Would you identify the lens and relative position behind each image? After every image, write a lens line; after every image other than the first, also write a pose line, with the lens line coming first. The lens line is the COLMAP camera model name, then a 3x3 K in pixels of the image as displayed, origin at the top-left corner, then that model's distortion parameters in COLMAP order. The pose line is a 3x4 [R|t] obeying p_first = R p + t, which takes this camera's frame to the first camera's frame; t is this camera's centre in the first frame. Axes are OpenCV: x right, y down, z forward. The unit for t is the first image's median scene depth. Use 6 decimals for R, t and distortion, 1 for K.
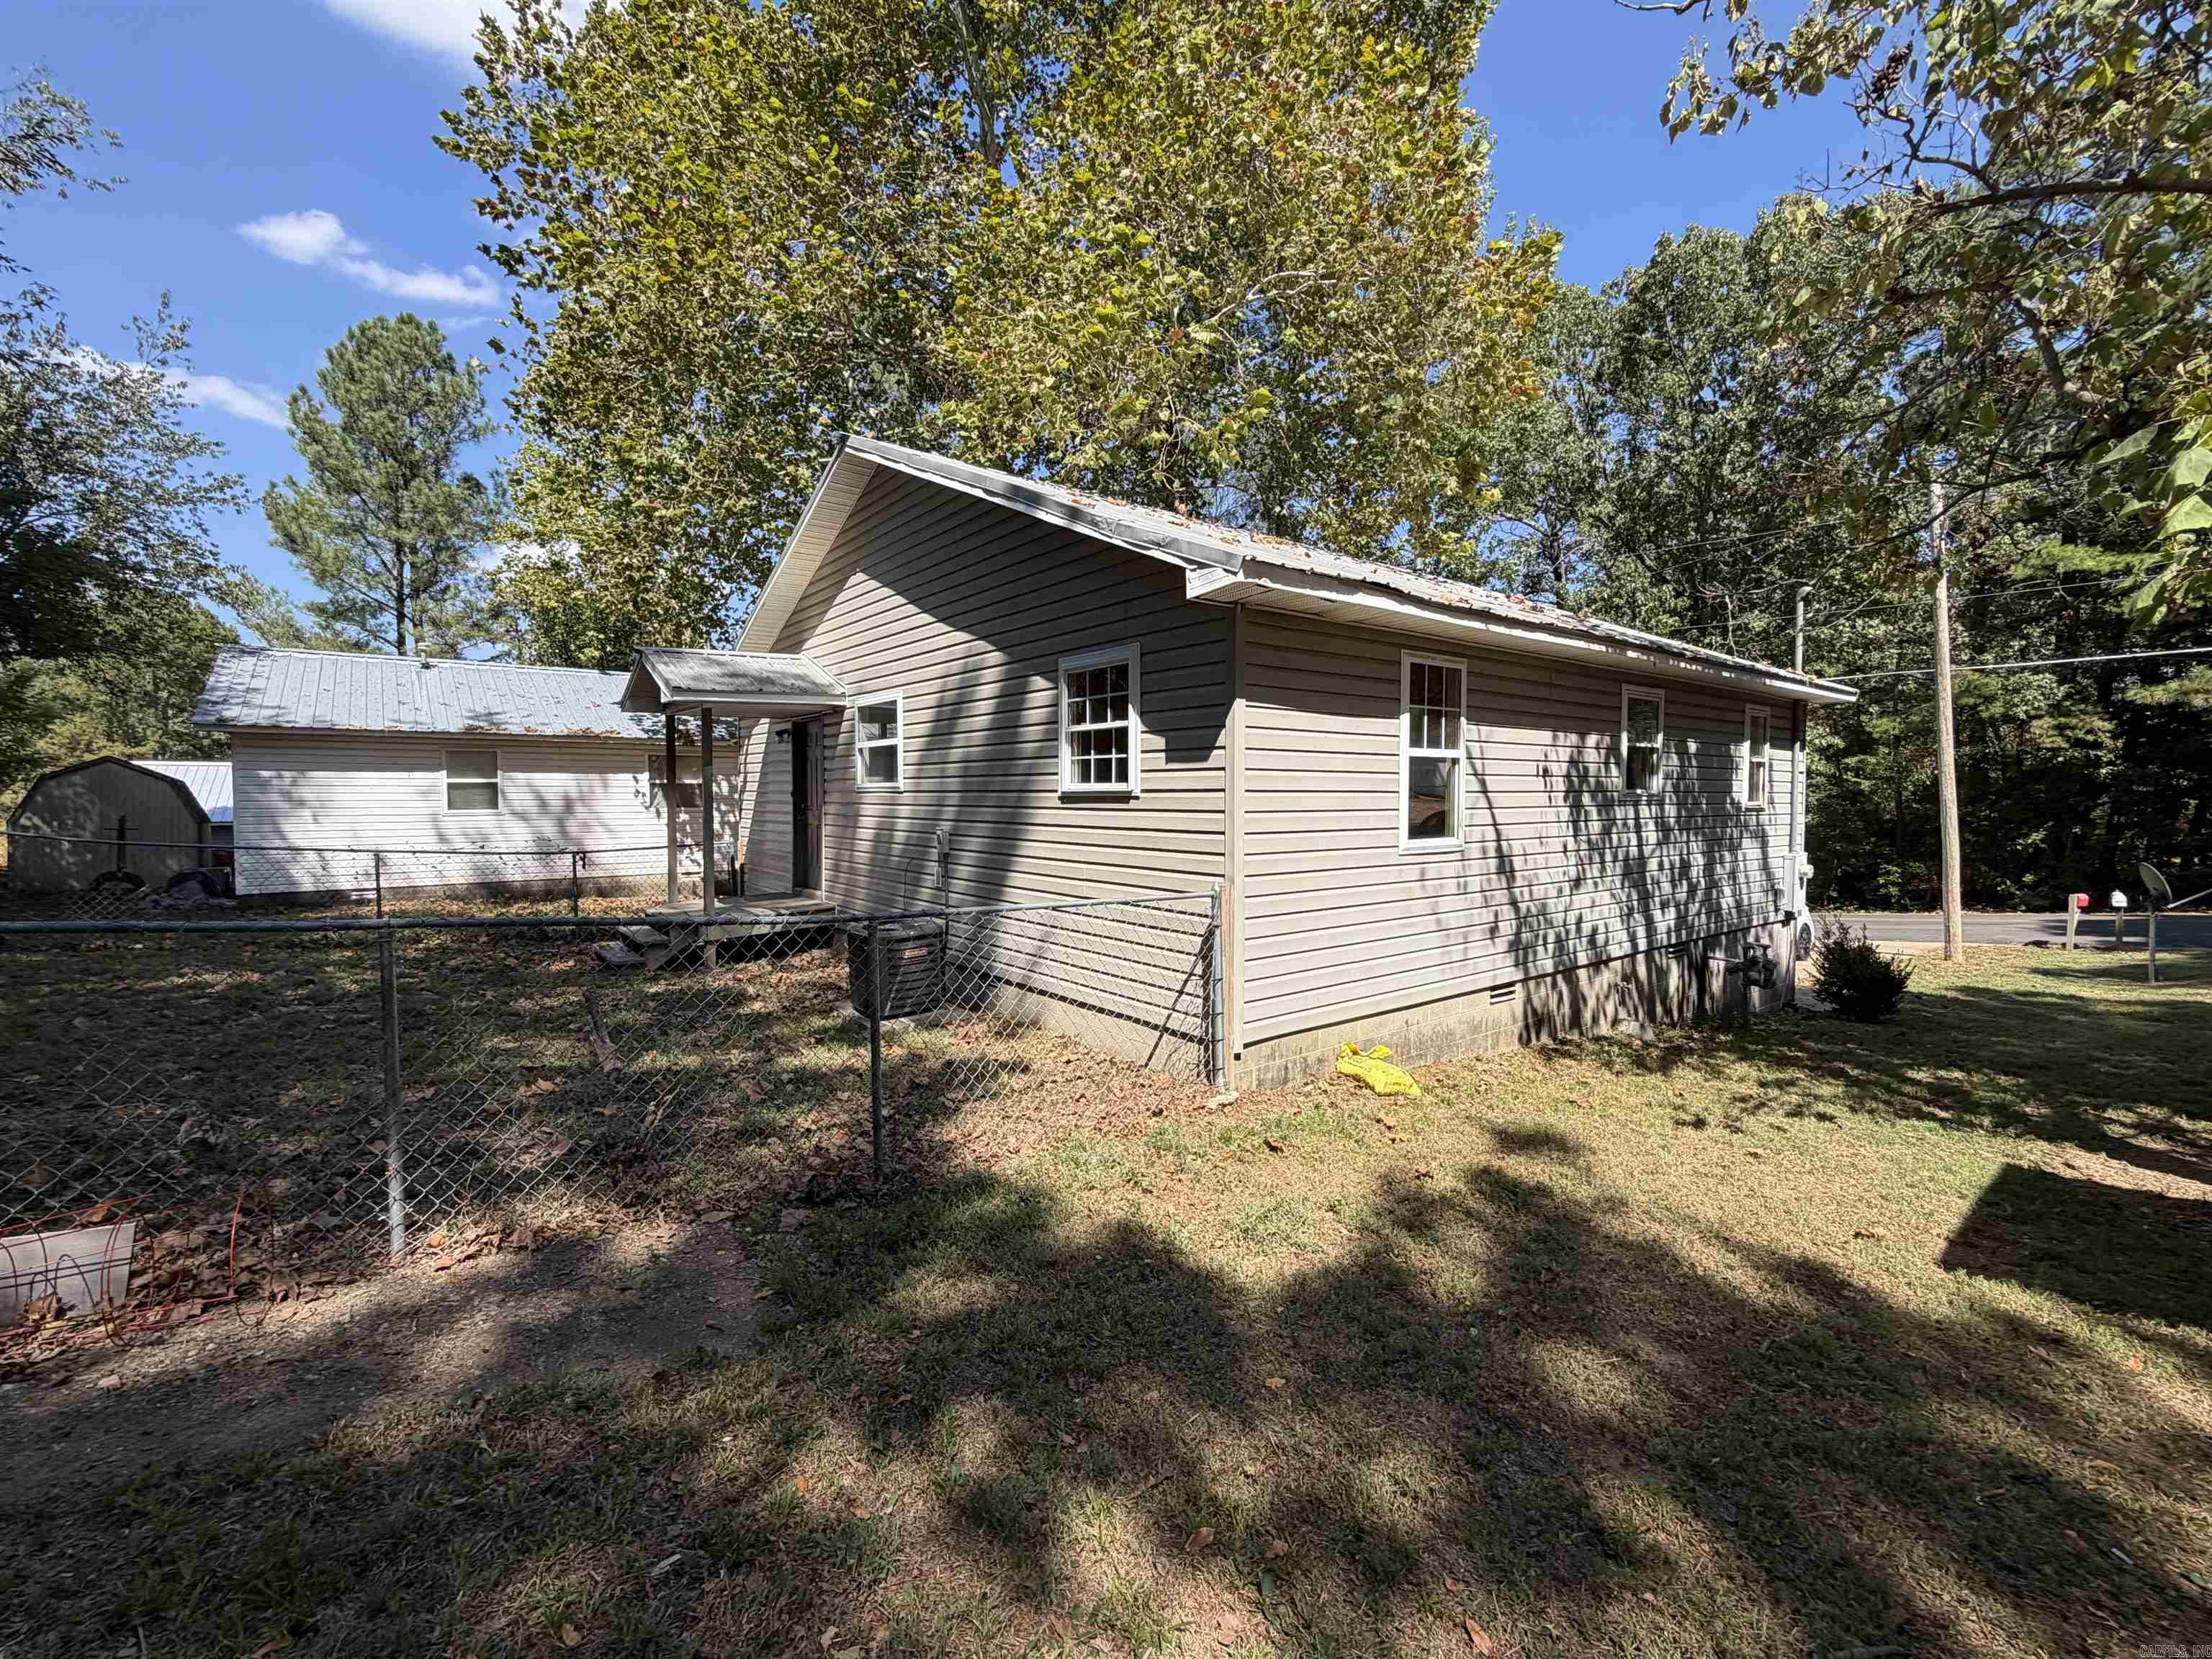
lens RADIAL K [[942.7, 0, 1105.7], [0, 942.7, 835.6], [0, 0, 1]] dist [-0.001917, -0.000089]
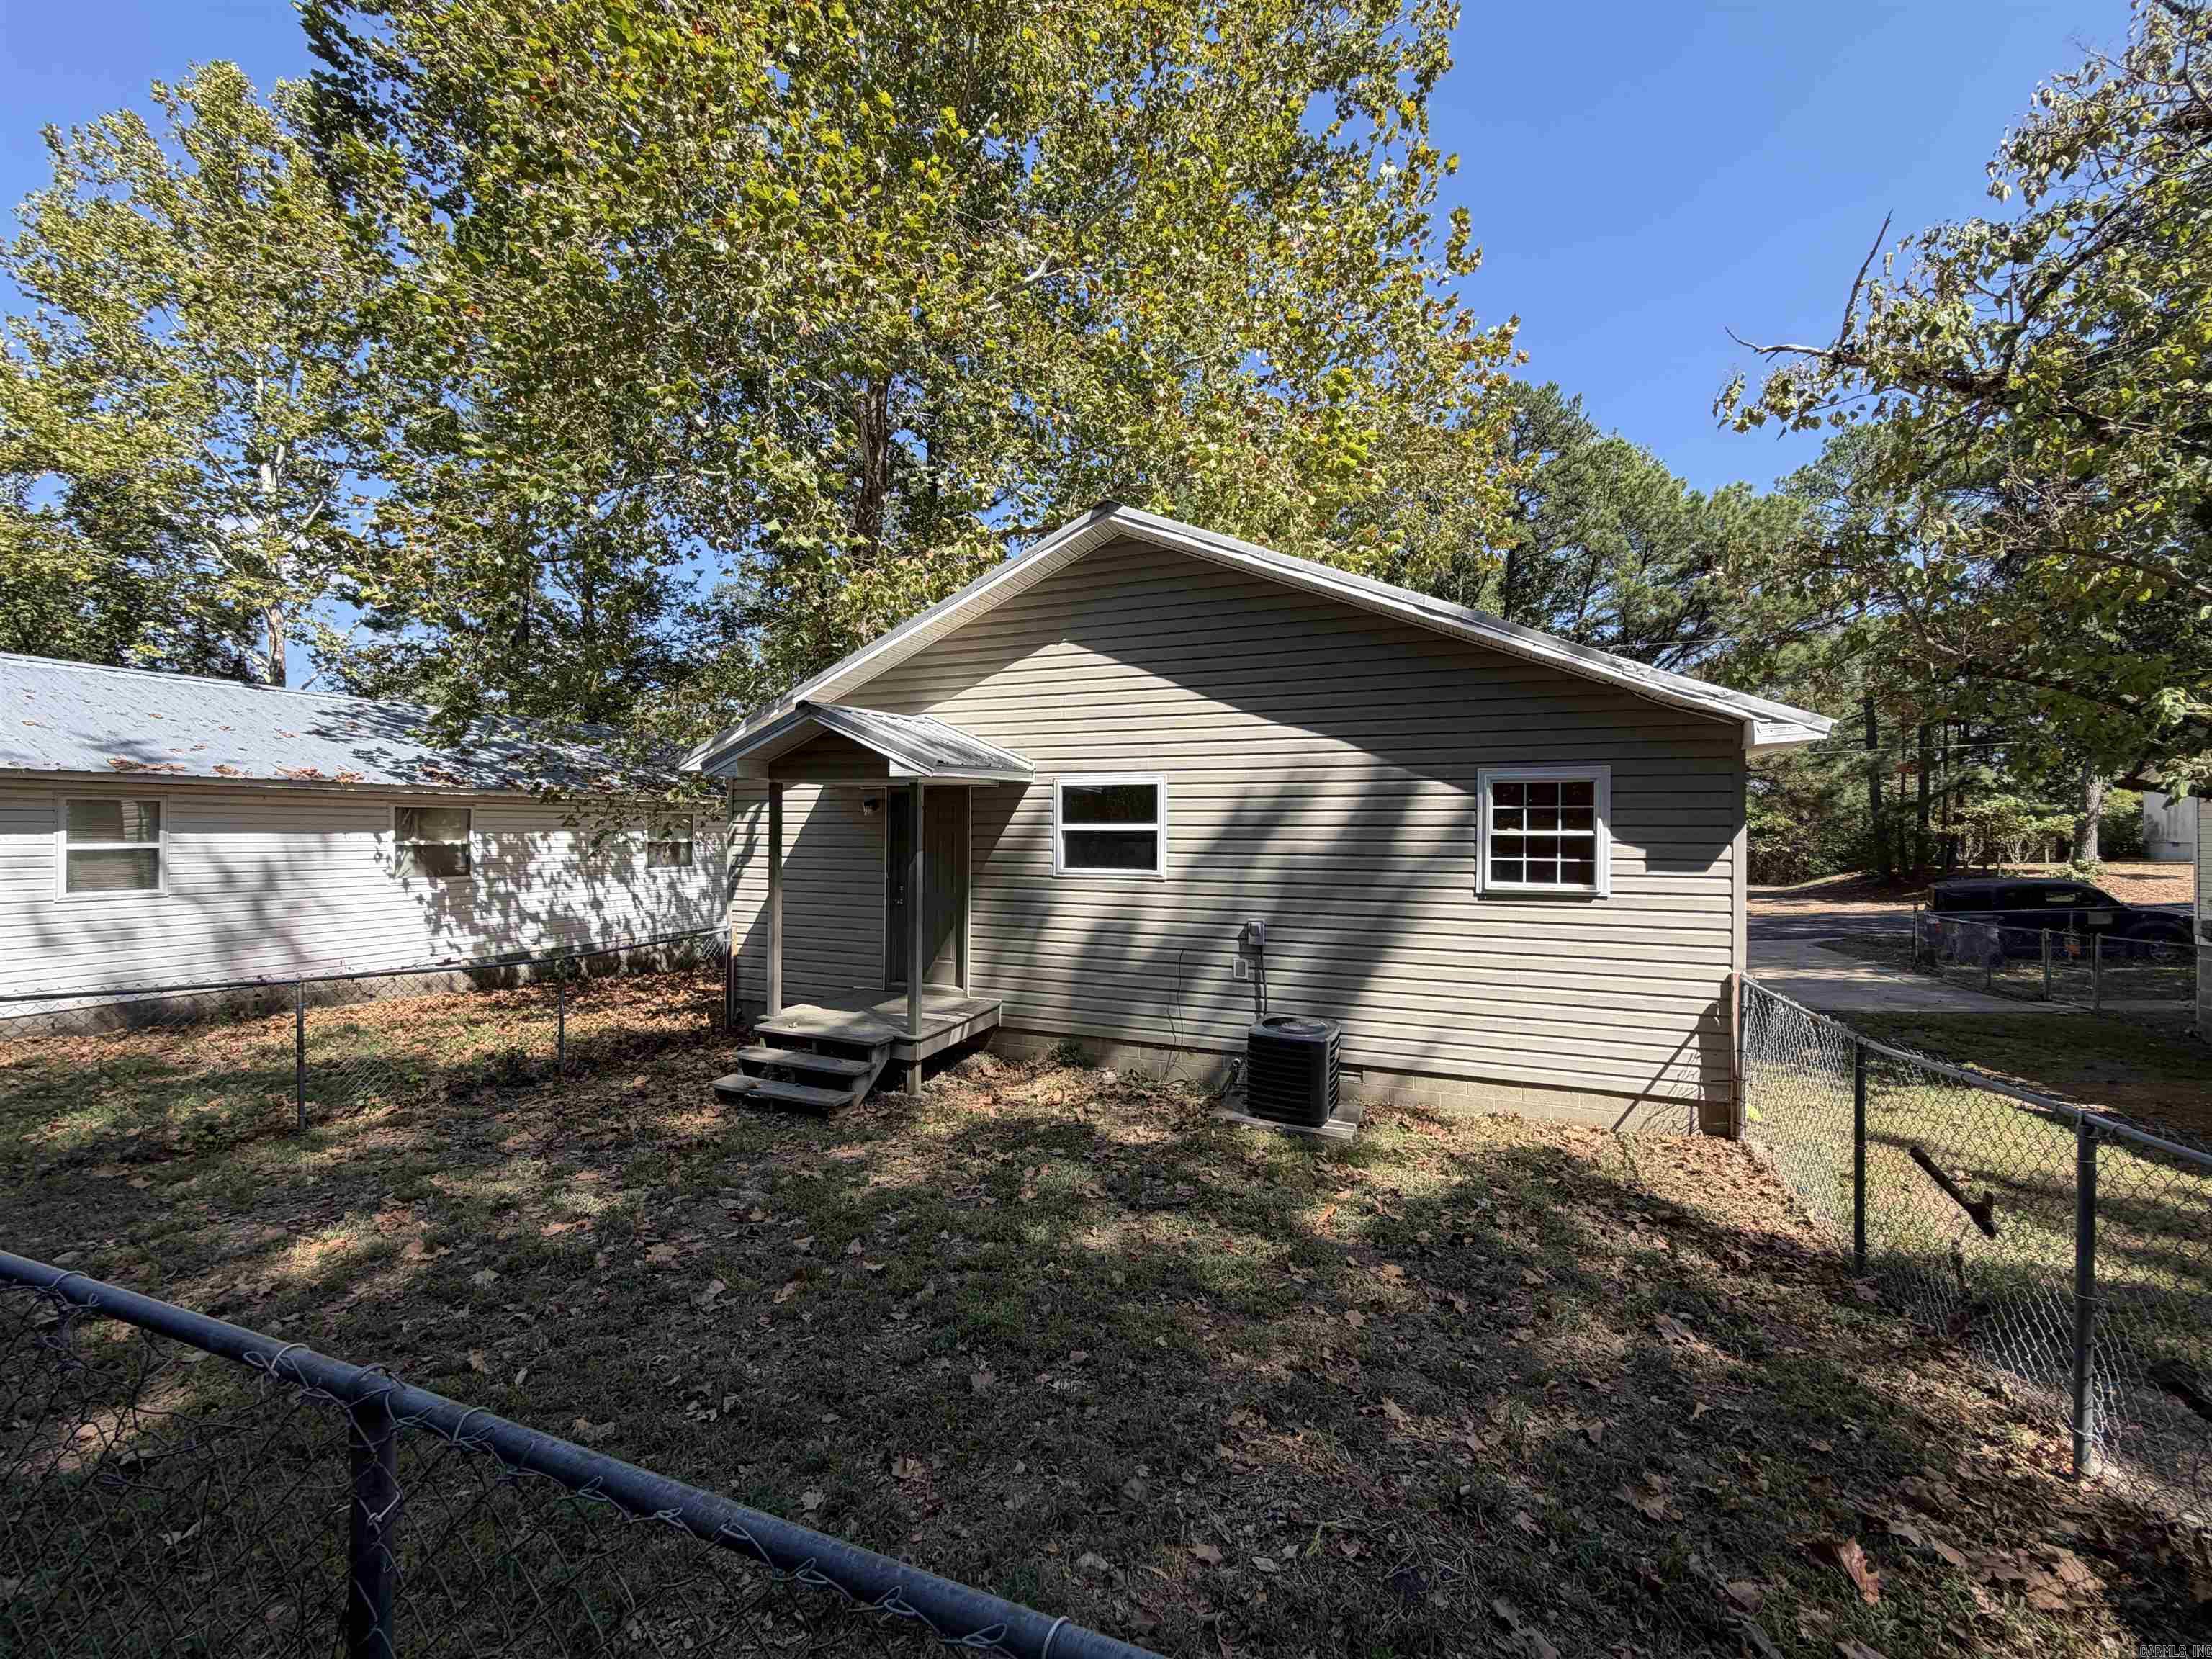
lens RADIAL K [[879.2, 0, 1115.1], [0, 879.2, 831.1], [0, 0, 1]] dist [-0.001031, 0.000009]
pose [[0.868060, 0.002558, 0.496453, -0.820156], [0.018186, 0.999152, -0.036947, -0.074794], [-0.496126, 0.041101, 0.867277, 0.286014]]
